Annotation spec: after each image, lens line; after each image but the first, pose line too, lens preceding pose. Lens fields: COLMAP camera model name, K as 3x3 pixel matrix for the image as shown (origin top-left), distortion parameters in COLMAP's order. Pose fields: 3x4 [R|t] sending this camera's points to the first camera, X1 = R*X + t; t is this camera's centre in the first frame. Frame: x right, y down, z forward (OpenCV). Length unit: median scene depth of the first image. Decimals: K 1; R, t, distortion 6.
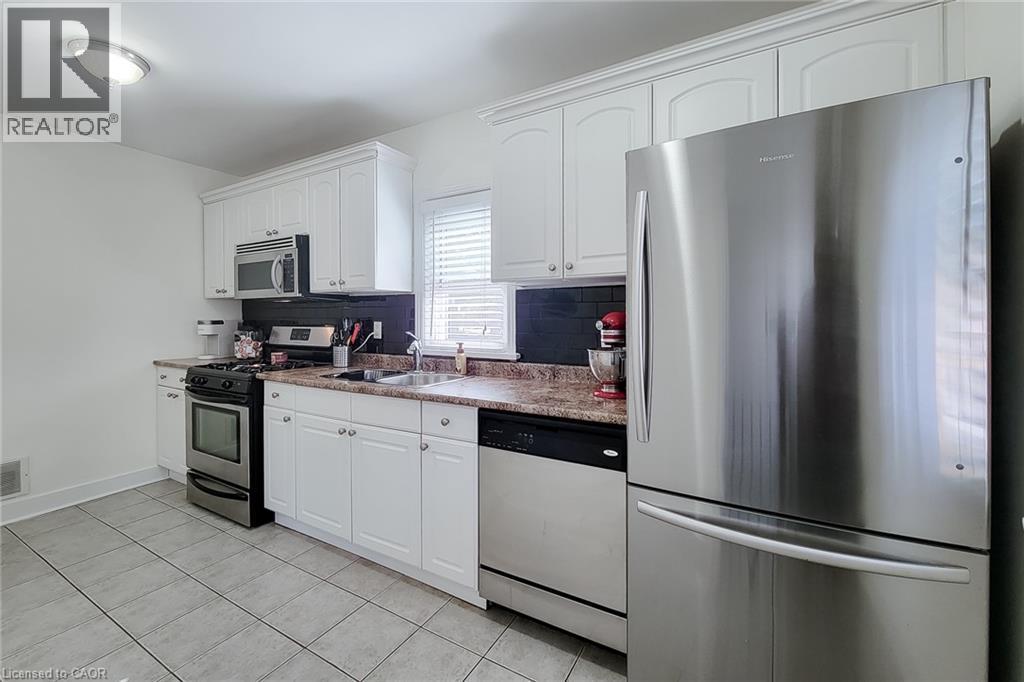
lens RADIAL K [[428.0, 0, 511.0], [0, 428.0, 318.9], [0, 0, 1]] dist [0.001896, -0.000027]
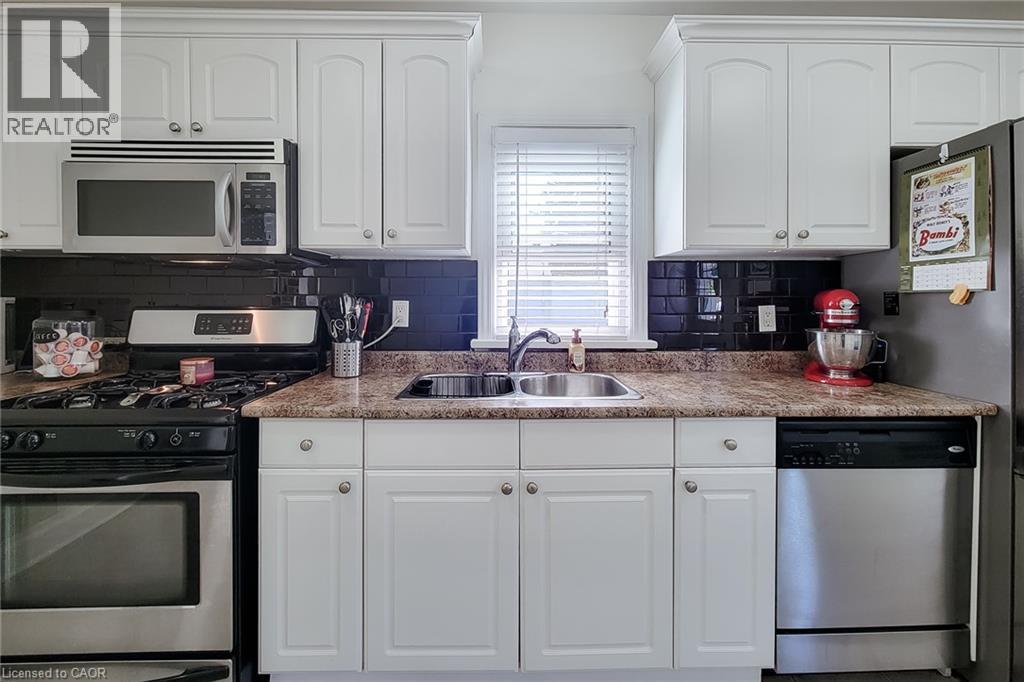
lens RADIAL K [[428.0, 0, 504.8], [0, 428.0, 301.3], [0, 0, 1]] dist [0.001896, -0.000027]
pose [[0.852686, -0.000269, 0.522423, -0.608353], [-0.002653, 0.999985, 0.004846, 0.004377], [-0.522417, -0.005518, 0.852673, 0.439066]]
